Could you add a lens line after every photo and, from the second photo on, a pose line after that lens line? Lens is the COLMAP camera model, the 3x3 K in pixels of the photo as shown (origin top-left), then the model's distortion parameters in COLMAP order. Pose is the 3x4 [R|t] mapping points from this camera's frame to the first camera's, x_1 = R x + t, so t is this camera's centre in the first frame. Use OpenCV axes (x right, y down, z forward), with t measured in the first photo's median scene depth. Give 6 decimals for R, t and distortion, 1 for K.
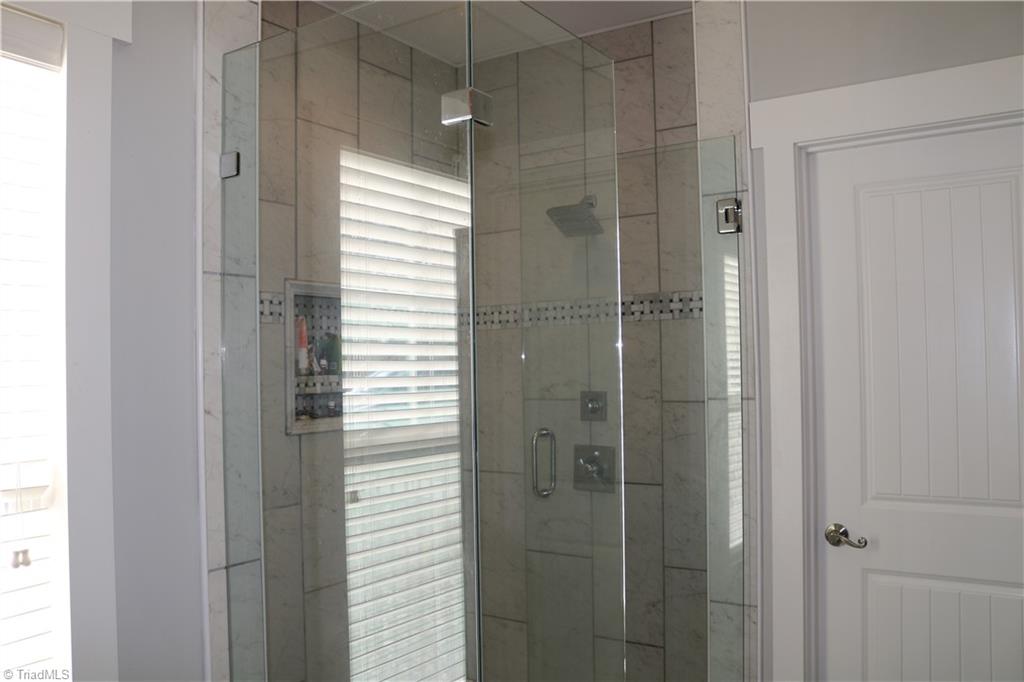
lens RADIAL K [[844.9, 0, 512.0], [0, 844.9, 341.0], [0, 0, 1]] dist [-0.140405, 0.005126]
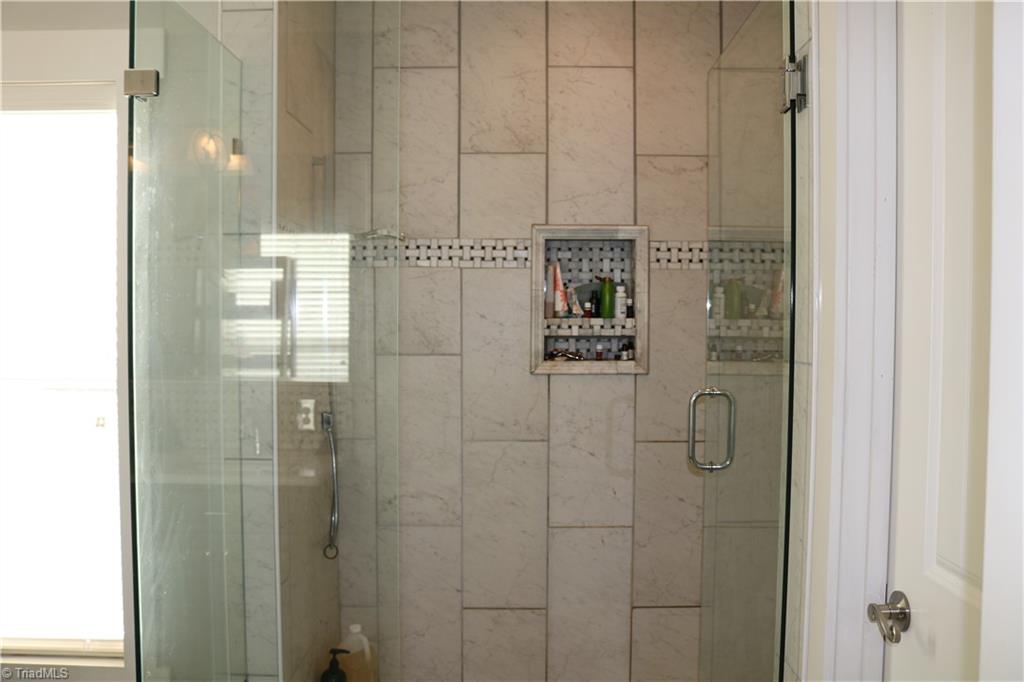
lens RADIAL K [[844.9, 0, 512.0], [0, 844.9, 341.0], [0, 0, 1]] dist [-0.140405, 0.005126]
pose [[0.558209, 0.050031, -0.828190, 0.588282], [0.005953, 0.997913, 0.064297, 0.002742], [0.829679, -0.040821, 0.556747, 0.380727]]
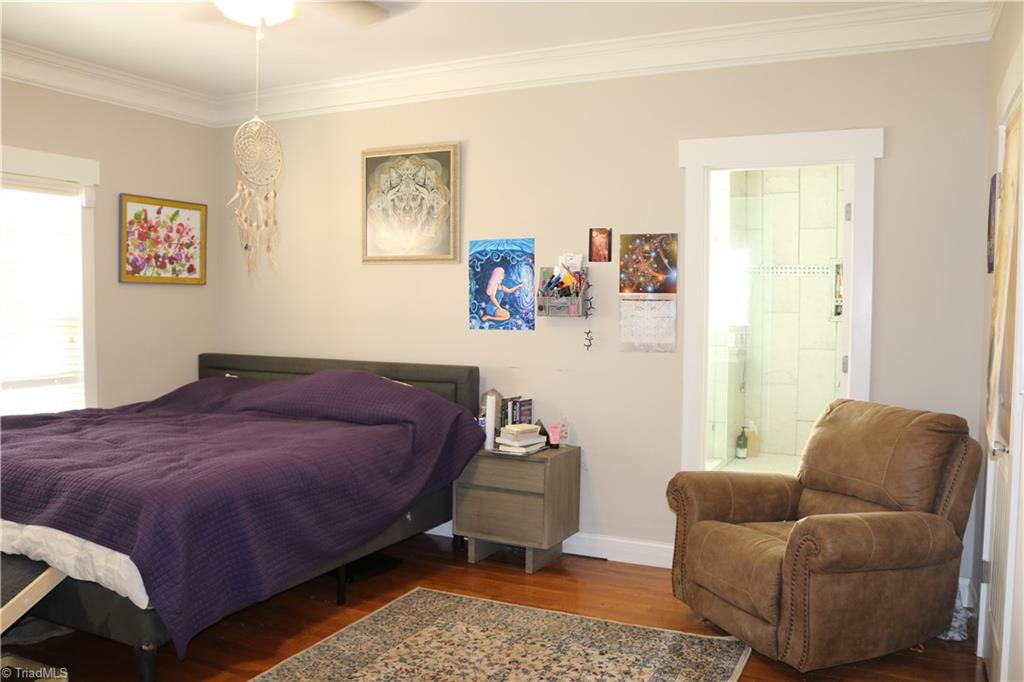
lens RADIAL K [[844.9, 0, 512.0], [0, 844.9, 341.0], [0, 0, 1]] dist [-0.140405, 0.005126]
pose [[0.146262, 0.063431, -0.987210, 1.982947], [0.019270, 0.997570, 0.066952, -0.012106], [0.989058, -0.028816, 0.144684, -0.282069]]
